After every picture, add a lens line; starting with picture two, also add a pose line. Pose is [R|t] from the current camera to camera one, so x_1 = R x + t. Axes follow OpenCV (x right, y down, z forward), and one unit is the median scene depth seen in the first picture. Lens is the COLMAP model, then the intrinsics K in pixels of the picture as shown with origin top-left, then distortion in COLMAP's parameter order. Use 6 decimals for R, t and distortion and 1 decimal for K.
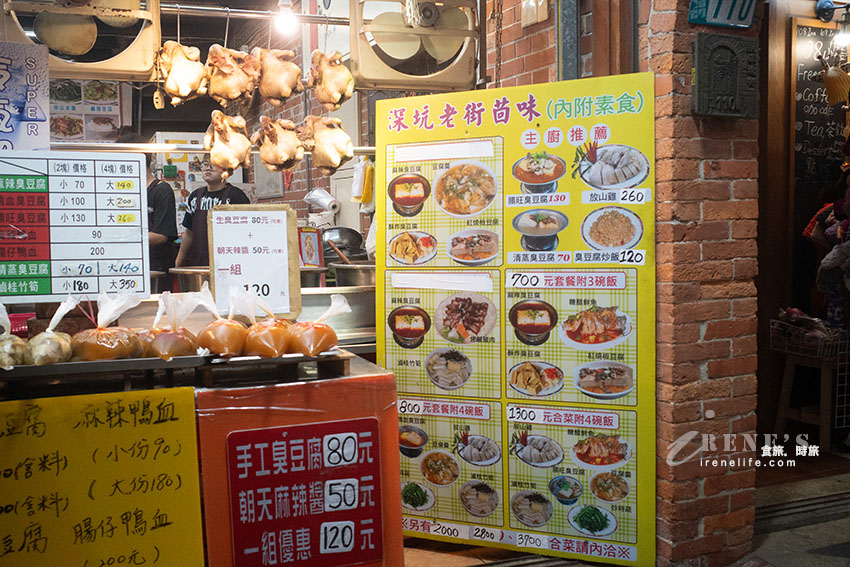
lens RADIAL K [[849.4, 0, 426.4], [0, 849.4, 299.7], [0, 0, 1]] dist [-0.022479, 0.000000]
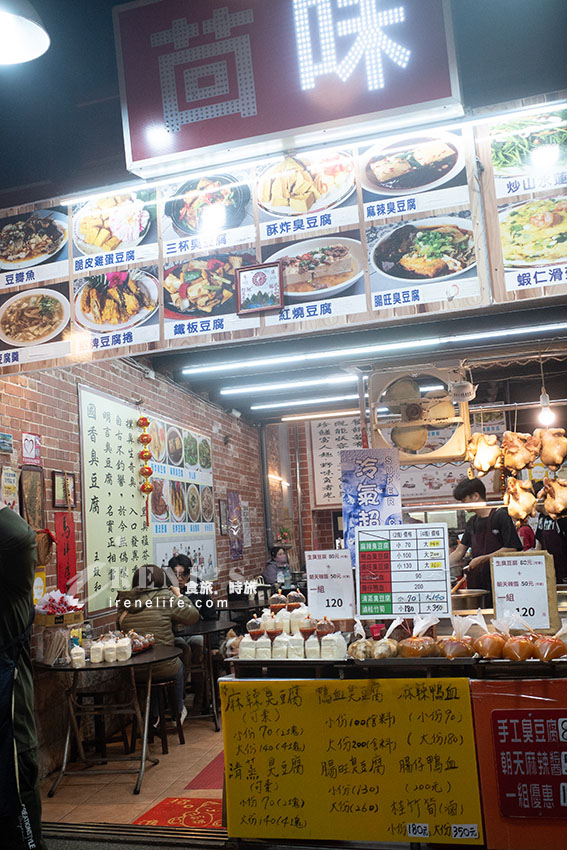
lens RADIAL K [[849.4, 0, 282.8], [0, 849.4, 426.1], [0, 0, 1]] dist [-0.022479, 0.000000]
pose [[0.806145, -0.106869, -0.581987, 0.391116], [-0.008695, 0.981309, -0.192240, -0.047514], [0.591654, 0.160034, 0.790149, -0.492842]]
